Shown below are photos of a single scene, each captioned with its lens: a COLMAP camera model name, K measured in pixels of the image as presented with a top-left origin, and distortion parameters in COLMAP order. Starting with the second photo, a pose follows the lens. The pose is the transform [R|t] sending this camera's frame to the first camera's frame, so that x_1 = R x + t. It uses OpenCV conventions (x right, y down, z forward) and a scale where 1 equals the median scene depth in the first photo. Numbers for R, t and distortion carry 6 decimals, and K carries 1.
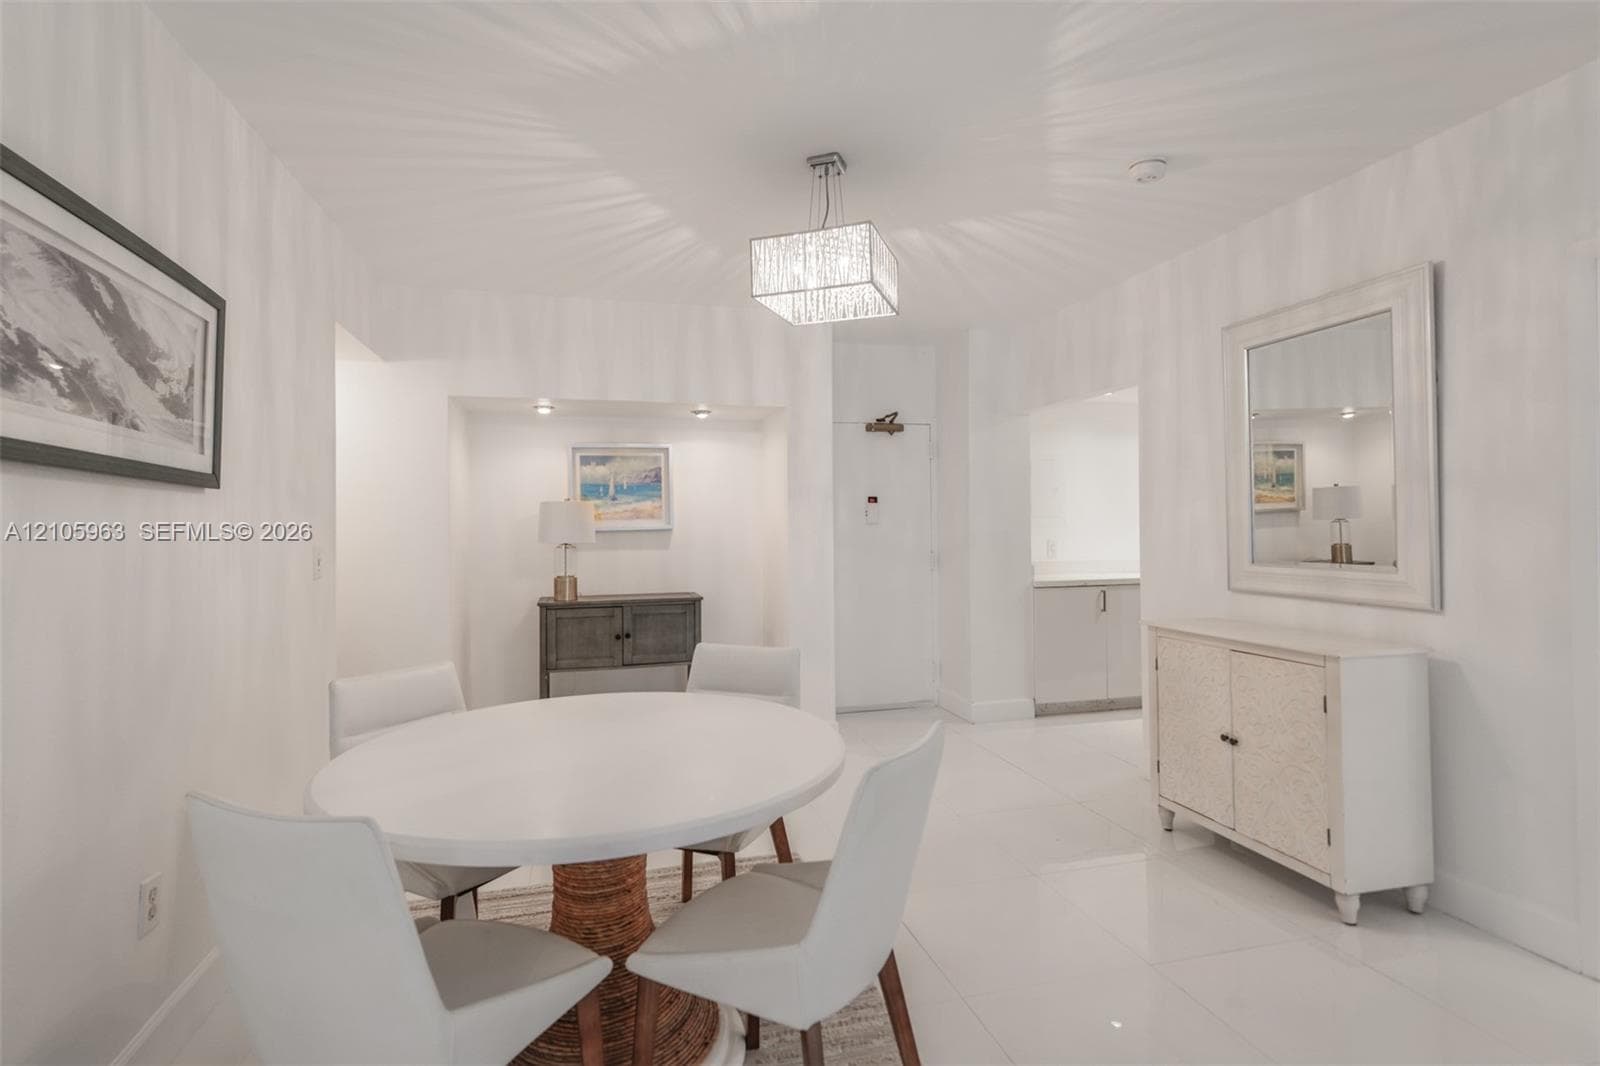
lens RADIAL K [[768.4, 0, 800.0], [0, 768.4, 533.0], [0, 0, 1]] dist [0.029666, -0.000060]
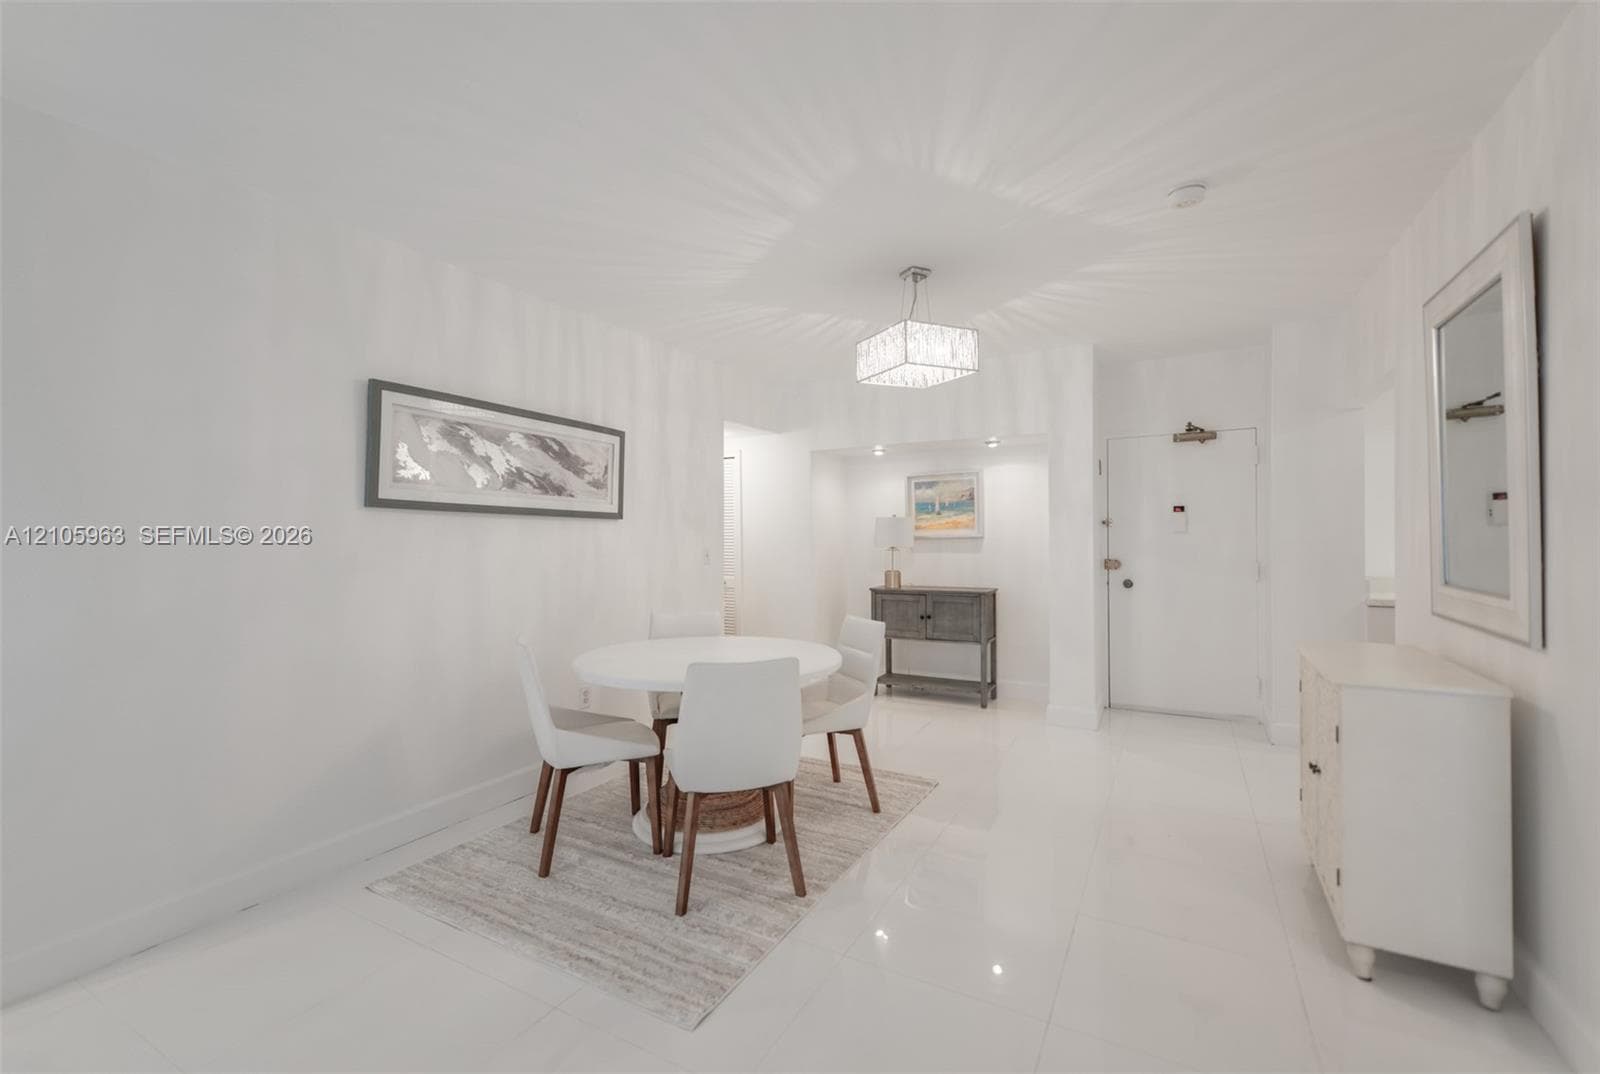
lens RADIAL K [[692.6, 0, 798.6], [0, 692.6, 545.8], [0, 0, 1]] dist [0.000585, -0.000039]
pose [[0.717096, 0.013636, -0.696841, 0.447308], [-0.004301, 0.999876, 0.015140, -0.007141], [0.696961, -0.007860, 0.717066, -0.015720]]
